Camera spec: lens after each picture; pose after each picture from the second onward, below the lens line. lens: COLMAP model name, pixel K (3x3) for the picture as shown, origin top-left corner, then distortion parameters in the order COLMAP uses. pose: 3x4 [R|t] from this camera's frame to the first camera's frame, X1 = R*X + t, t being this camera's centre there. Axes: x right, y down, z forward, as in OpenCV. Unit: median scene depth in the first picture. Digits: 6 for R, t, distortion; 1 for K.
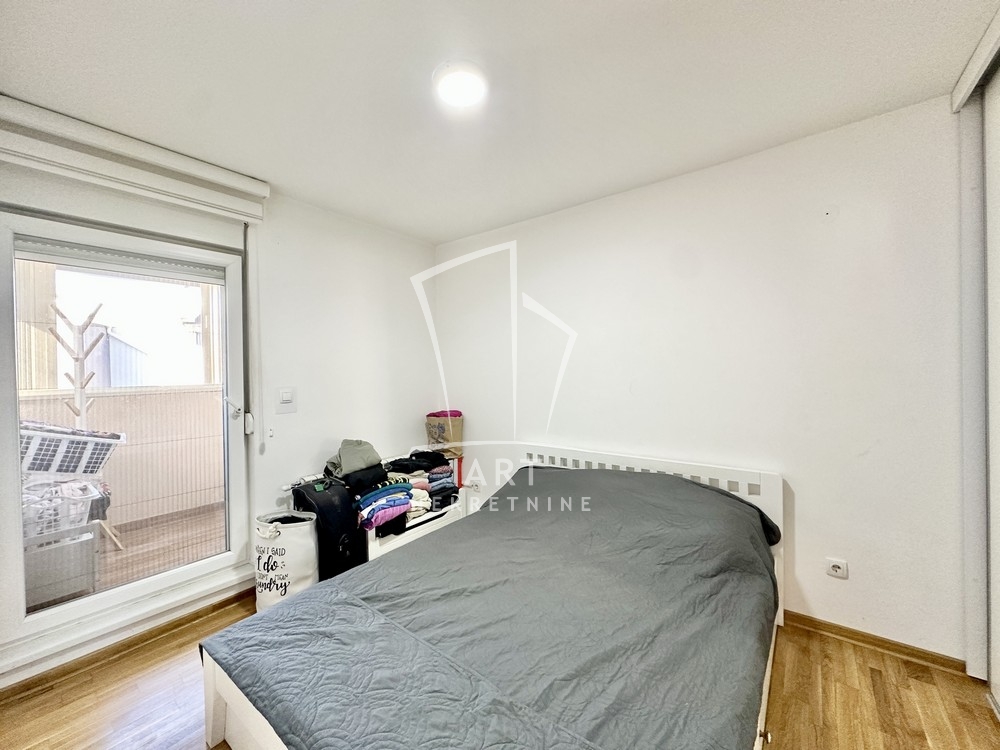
lens RADIAL K [[395.2, 0, 498.6], [0, 395.2, 371.2], [0, 0, 1]] dist [-0.003031, 0.000178]
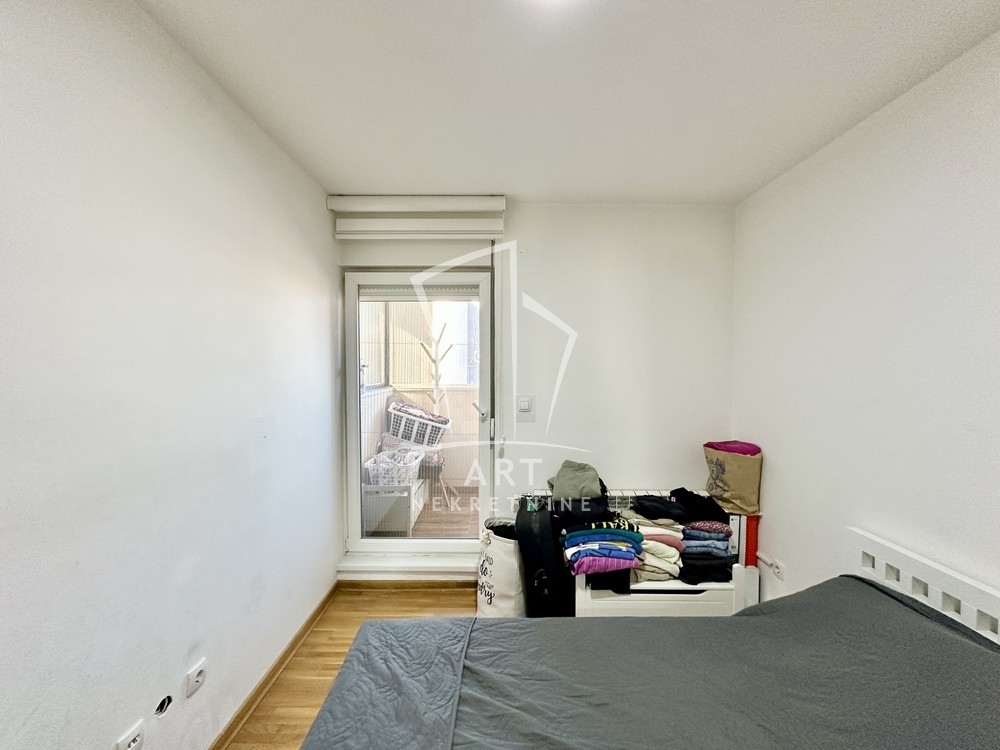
lens RADIAL K [[395.2, 0, 496.6], [0, 395.2, 372.3], [0, 0, 1]] dist [-0.003031, 0.000178]
pose [[0.615242, 0.028536, -0.787821, 0.201824], [-0.018734, 0.999592, 0.021576, -0.038353], [0.788115, 0.001484, 0.615526, 0.326604]]
